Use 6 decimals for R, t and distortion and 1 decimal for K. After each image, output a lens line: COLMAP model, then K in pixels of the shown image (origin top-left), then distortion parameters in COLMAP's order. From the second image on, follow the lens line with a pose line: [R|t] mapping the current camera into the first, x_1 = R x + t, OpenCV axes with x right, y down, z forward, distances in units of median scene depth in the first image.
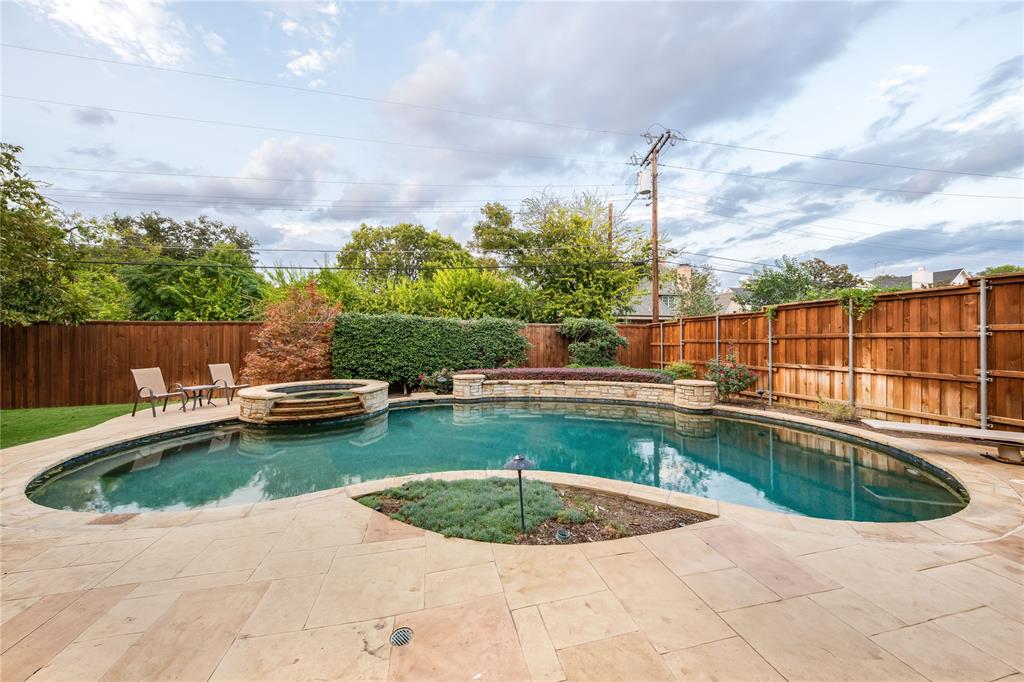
lens RADIAL K [[363.4, 0, 515.2], [0, 363.4, 338.9], [0, 0, 1]] dist [-0.003350, -0.000518]
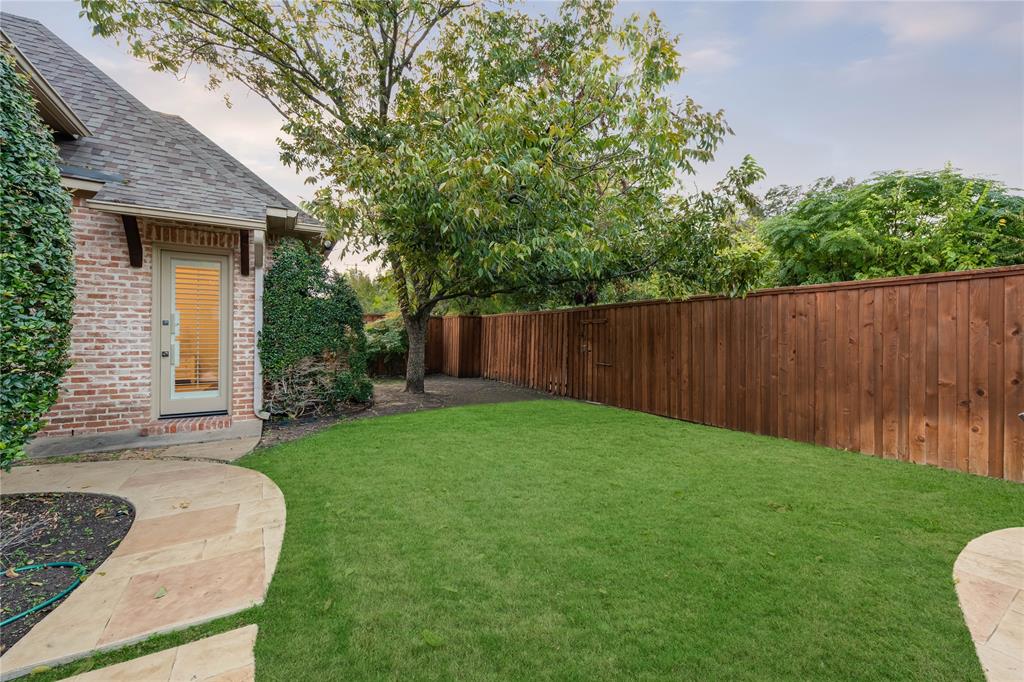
lens RADIAL K [[383.3, 0, 513.0], [0, 383.3, 335.5], [0, 0, 1]] dist [-0.018680, -0.000472]
pose [[0.262650, 0.001136, -0.964890, -0.655529], [0.000765, 0.999999, 0.001385, 0.021377], [0.964891, -0.001102, 0.262649, 0.440345]]
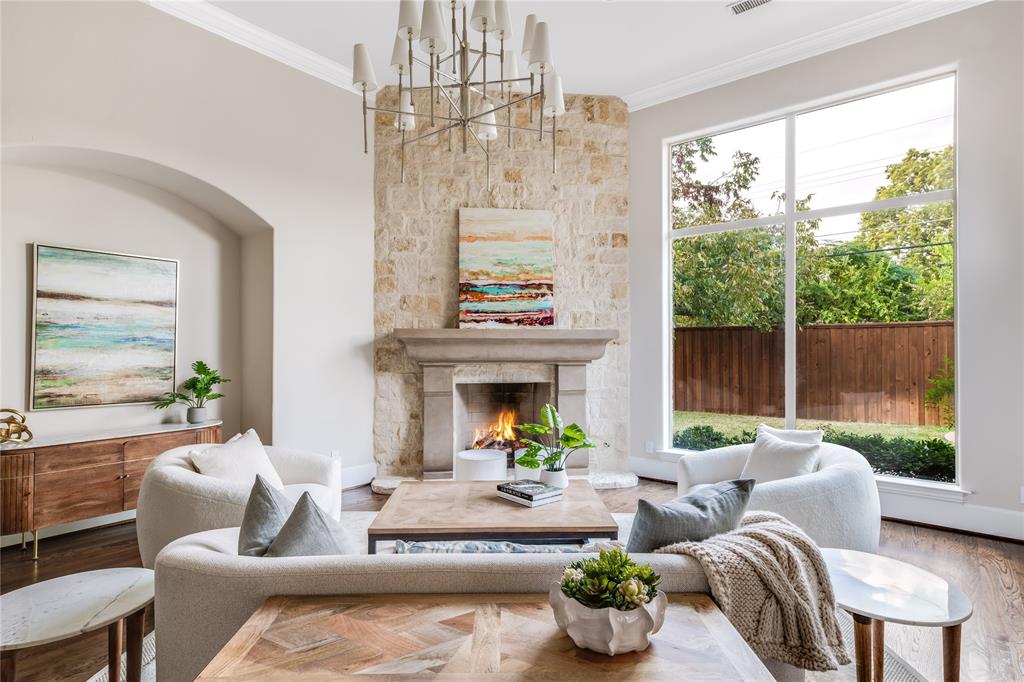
lens RADIAL K [[541.3, 0, 513.4], [0, 541.3, 340.6], [0, 0, 1]] dist [0.021862, -0.000347]
pose [[0.623301, -0.006539, -0.781955, -0.524452], [0.003686, 0.999978, -0.005424, -0.005830], [0.781974, 0.000498, 0.623311, -0.381643]]
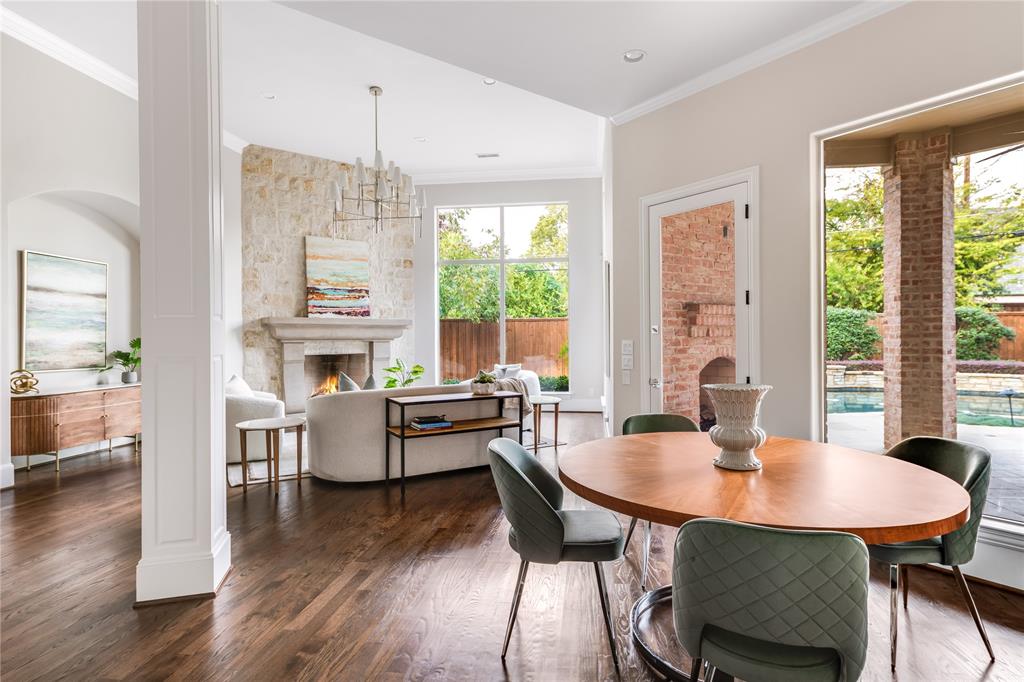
lens RADIAL K [[541.3, 0, 520.4], [0, 541.3, 340.8], [0, 0, 1]] dist [0.021862, -0.000347]
pose [[0.939627, -0.001147, -0.342199, -0.407527], [0.005705, 0.999908, 0.012315, 0.005542], [0.342153, -0.013523, 0.939547, -0.740187]]
